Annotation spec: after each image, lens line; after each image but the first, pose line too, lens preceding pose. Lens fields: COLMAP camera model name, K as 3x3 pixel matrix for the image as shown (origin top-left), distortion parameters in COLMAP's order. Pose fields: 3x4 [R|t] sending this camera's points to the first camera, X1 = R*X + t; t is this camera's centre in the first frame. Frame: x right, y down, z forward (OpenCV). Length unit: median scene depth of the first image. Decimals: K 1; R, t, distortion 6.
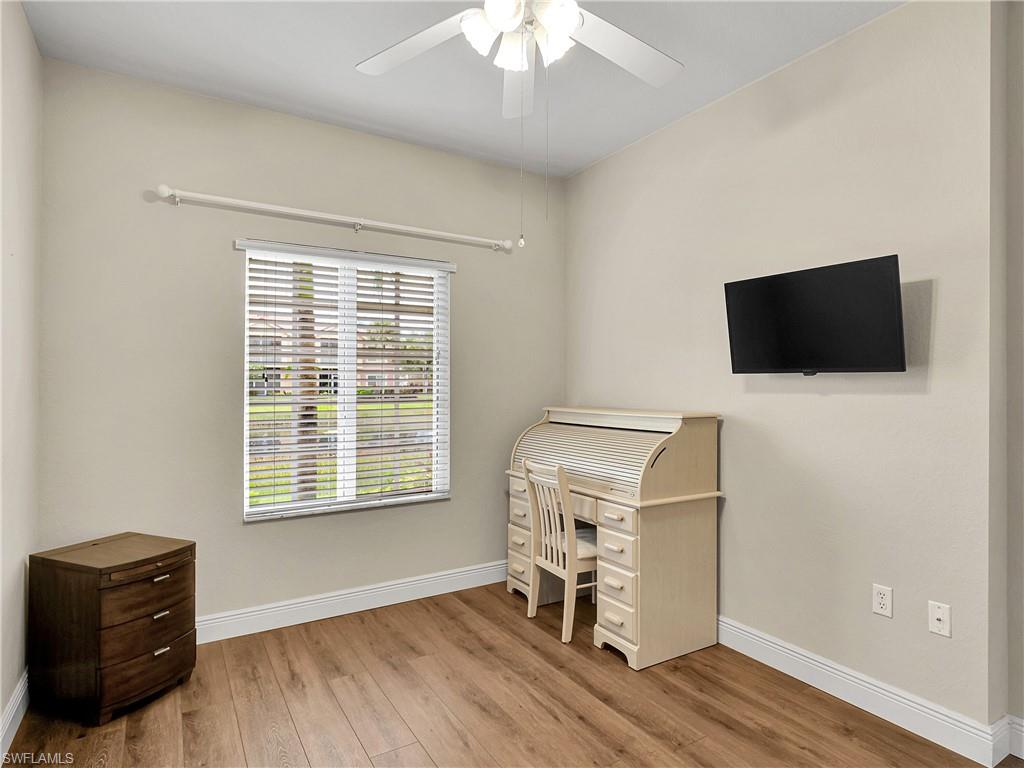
lens RADIAL K [[578.3, 0, 511.4], [0, 578.3, 374.2], [0, 0, 1]] dist [-0.001263, 0.000106]
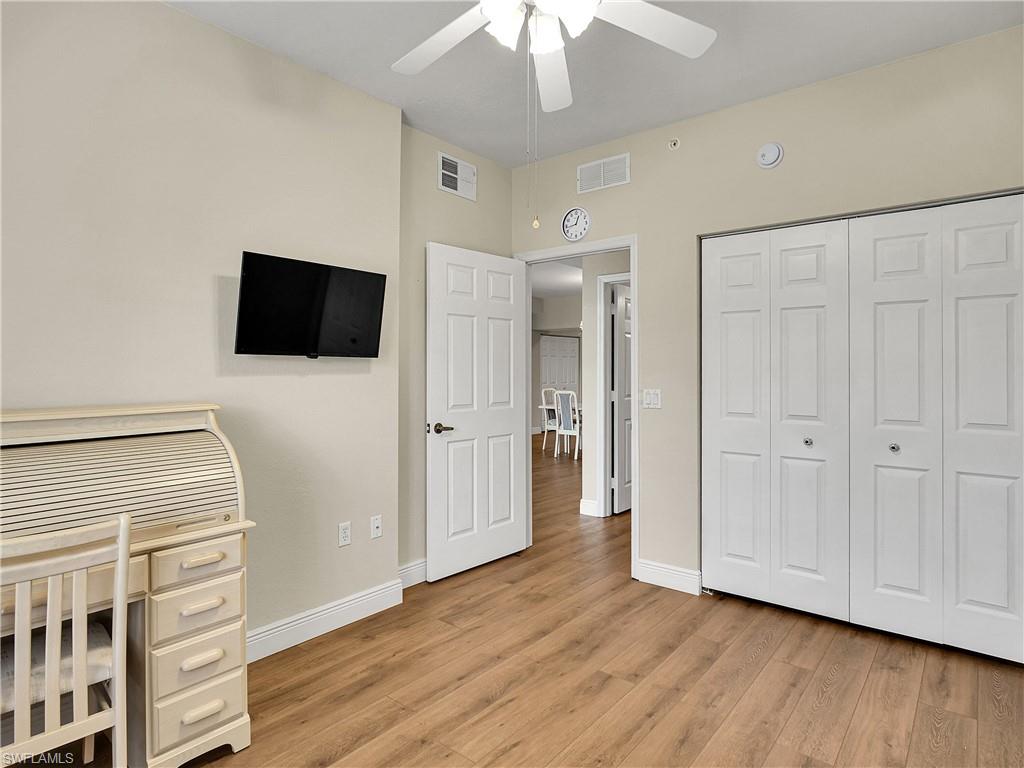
lens RADIAL K [[578.3, 0, 511.4], [0, 578.3, 374.2], [0, 0, 1]] dist [-0.001263, 0.000106]
pose [[-0.327654, 0.000906, 0.944797, -0.686840], [-0.004485, 0.999987, -0.002514, 0.035103], [-0.944787, -0.005061, -0.327646, 1.053428]]
